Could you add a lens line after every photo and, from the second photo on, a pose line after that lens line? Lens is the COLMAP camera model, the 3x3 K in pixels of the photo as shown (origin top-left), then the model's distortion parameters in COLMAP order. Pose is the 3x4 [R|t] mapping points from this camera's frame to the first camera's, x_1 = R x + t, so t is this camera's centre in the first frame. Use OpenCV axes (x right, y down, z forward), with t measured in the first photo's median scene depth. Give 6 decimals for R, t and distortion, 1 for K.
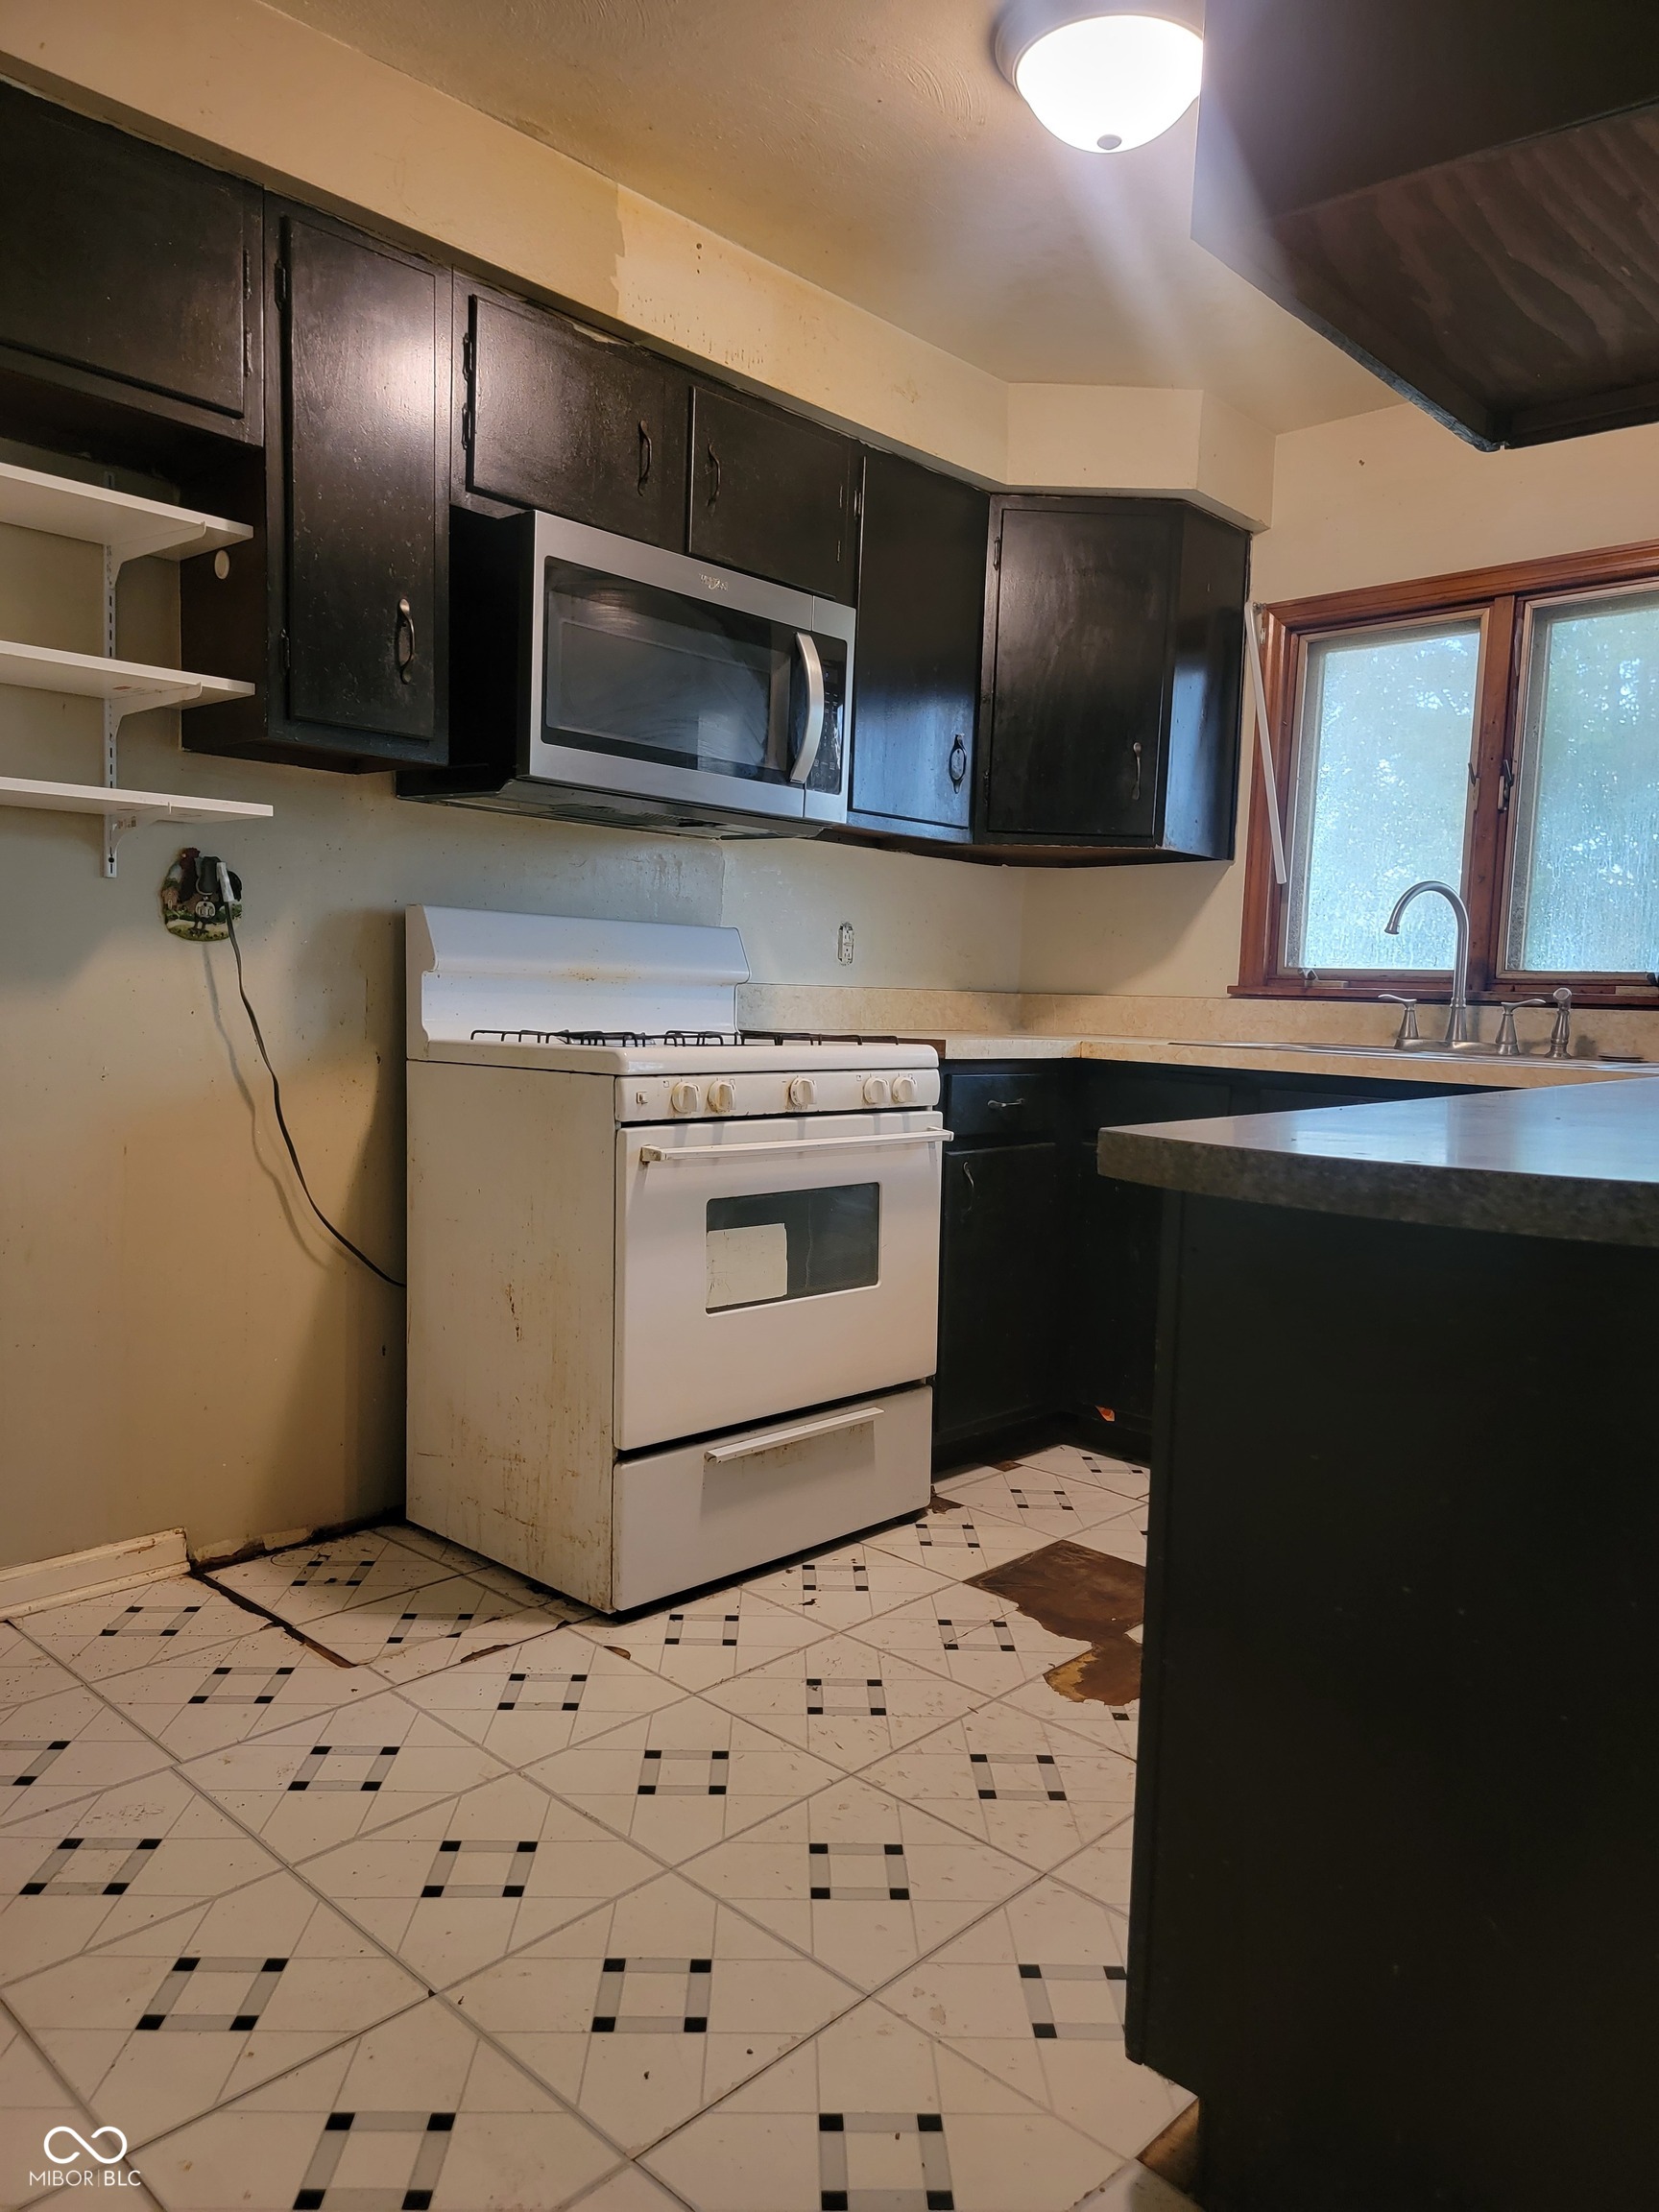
lens RADIAL K [[1545.8, 0, 827.3], [0, 1545.8, 1174.7], [0, 0, 1]] dist [0.080901, -0.122107]
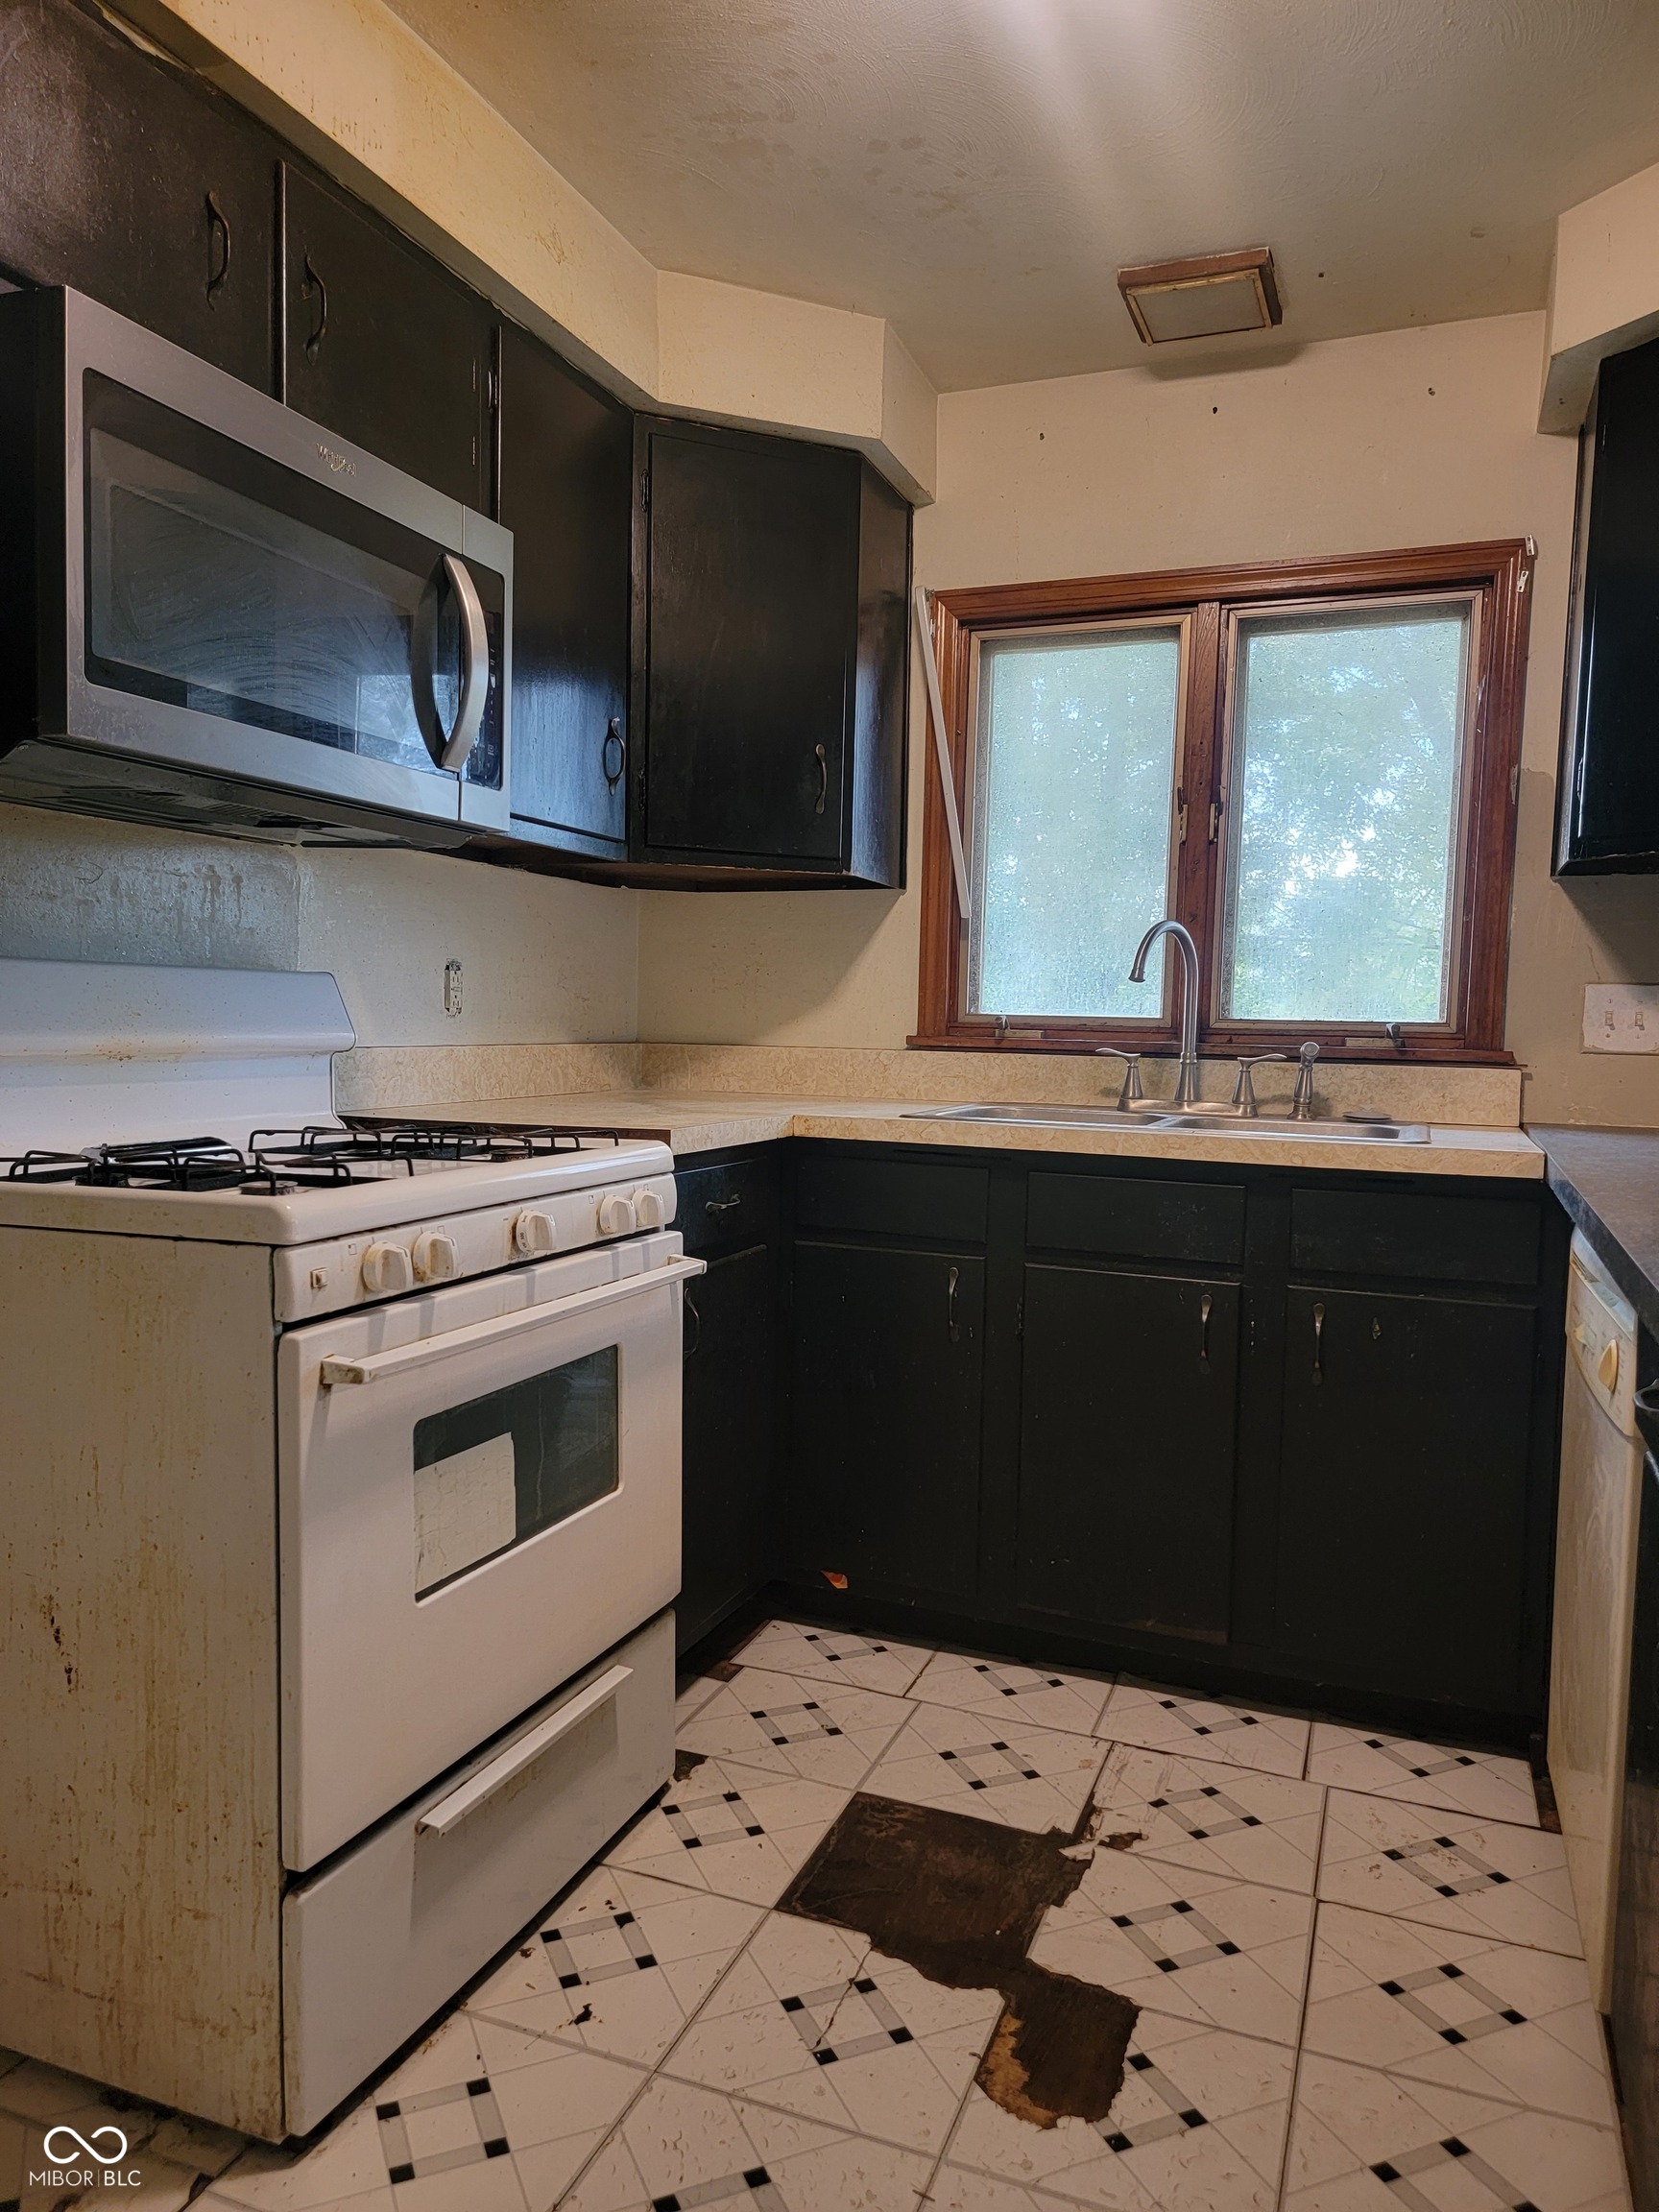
lens RADIAL K [[1538.0, 0, 816.2], [0, 1538.0, 1144.3], [0, 0, 1]] dist [0.082724, -0.079603]
pose [[0.926845, -0.044006, 0.372856, -0.129148], [0.052399, 0.998549, -0.012400, -0.066613], [-0.371770, 0.031030, 0.927806, 0.292620]]
